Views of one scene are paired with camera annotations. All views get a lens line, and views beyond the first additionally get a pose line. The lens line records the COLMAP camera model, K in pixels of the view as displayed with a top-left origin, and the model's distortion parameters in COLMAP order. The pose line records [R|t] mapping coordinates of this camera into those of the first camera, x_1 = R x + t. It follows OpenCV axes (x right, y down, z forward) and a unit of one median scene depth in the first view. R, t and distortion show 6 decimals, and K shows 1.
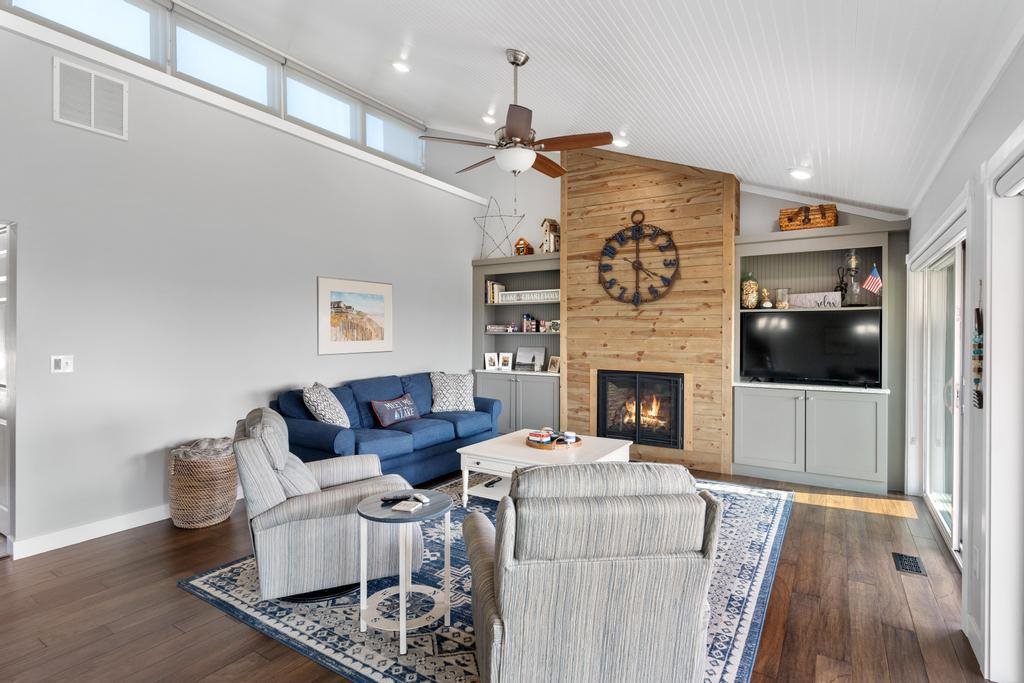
lens RADIAL K [[507.0, 0, 511.7], [0, 507.0, 340.7], [0, 0, 1]] dist [-0.004425, 0.002796]
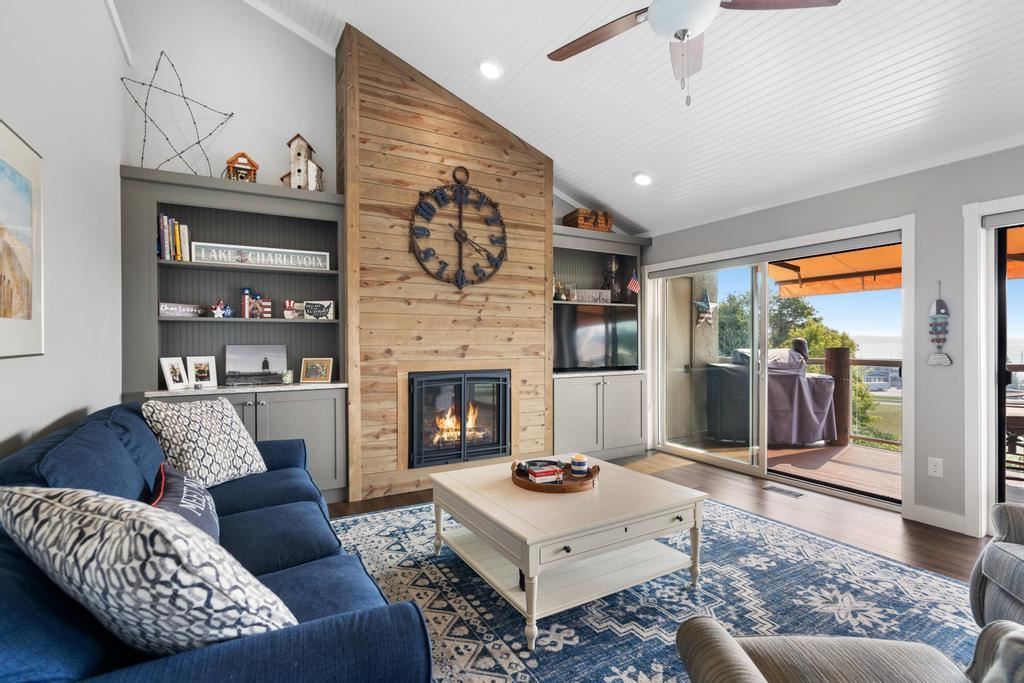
lens RADIAL K [[485.4, 0, 508.5], [0, 485.4, 343.8], [0, 0, 1]] dist [0.000254, 0.000276]
pose [[0.471112, -0.008581, 0.882032, -0.385823], [0.016393, 0.999865, 0.000971, 0.019423], [-0.881921, 0.014002, 0.471189, 0.580027]]
